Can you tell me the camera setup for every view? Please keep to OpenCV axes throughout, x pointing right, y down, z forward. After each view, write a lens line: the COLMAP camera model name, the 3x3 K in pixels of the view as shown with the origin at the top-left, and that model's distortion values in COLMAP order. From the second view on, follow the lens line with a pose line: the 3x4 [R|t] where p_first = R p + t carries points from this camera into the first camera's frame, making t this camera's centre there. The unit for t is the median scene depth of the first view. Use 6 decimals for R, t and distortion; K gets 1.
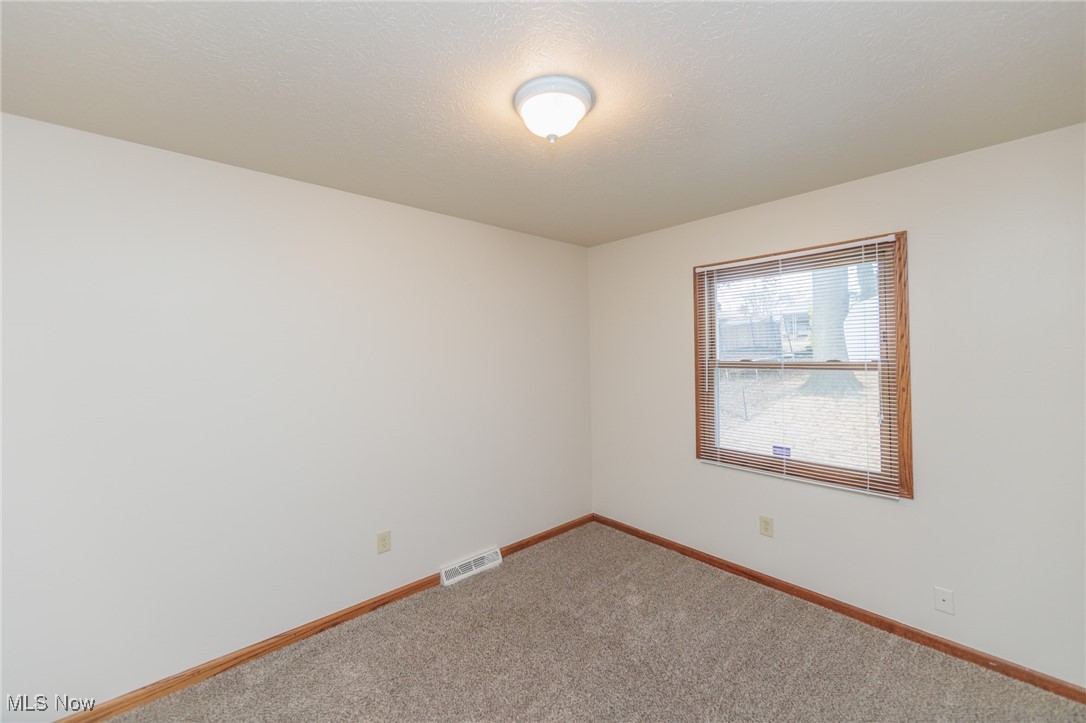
lens RADIAL K [[428.9, 0, 542.5], [0, 428.9, 351.2], [0, 0, 1]] dist [-0.000202, -0.000095]
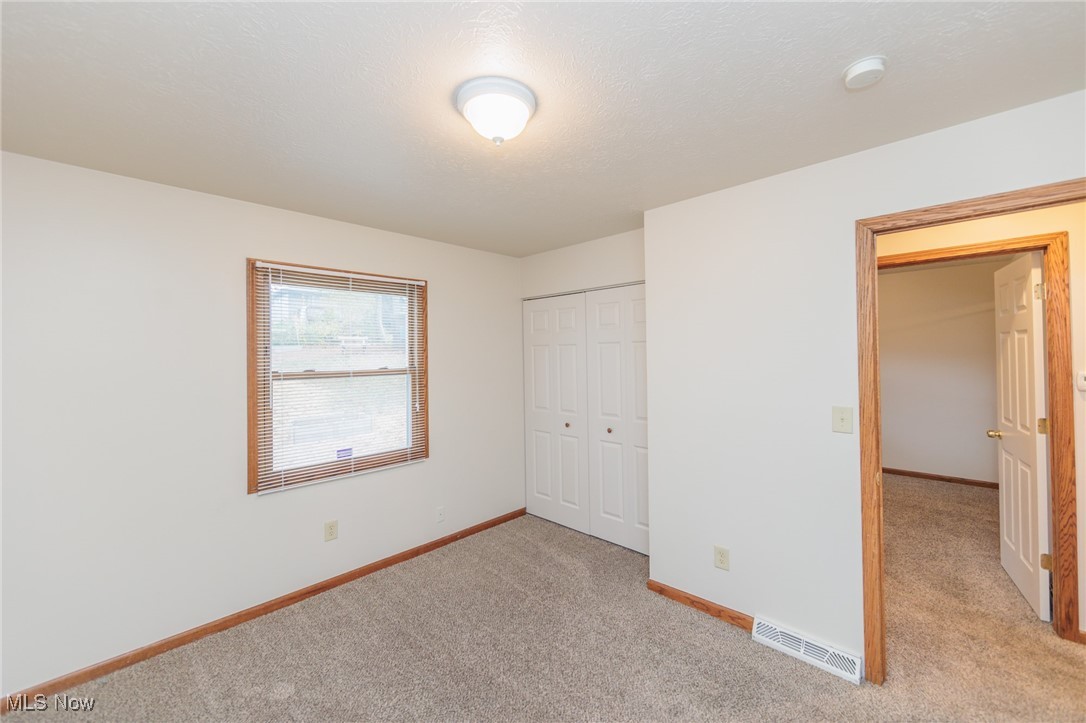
lens RADIAL K [[428.9, 0, 542.5], [0, 428.9, 351.2], [0, 0, 1]] dist [-0.000202, -0.000095]
pose [[-0.077611, 0.026211, 0.996639, -0.584502], [0.011255, 0.999614, -0.025413, 0.009075], [-0.996920, 0.009245, -0.077876, 0.597591]]
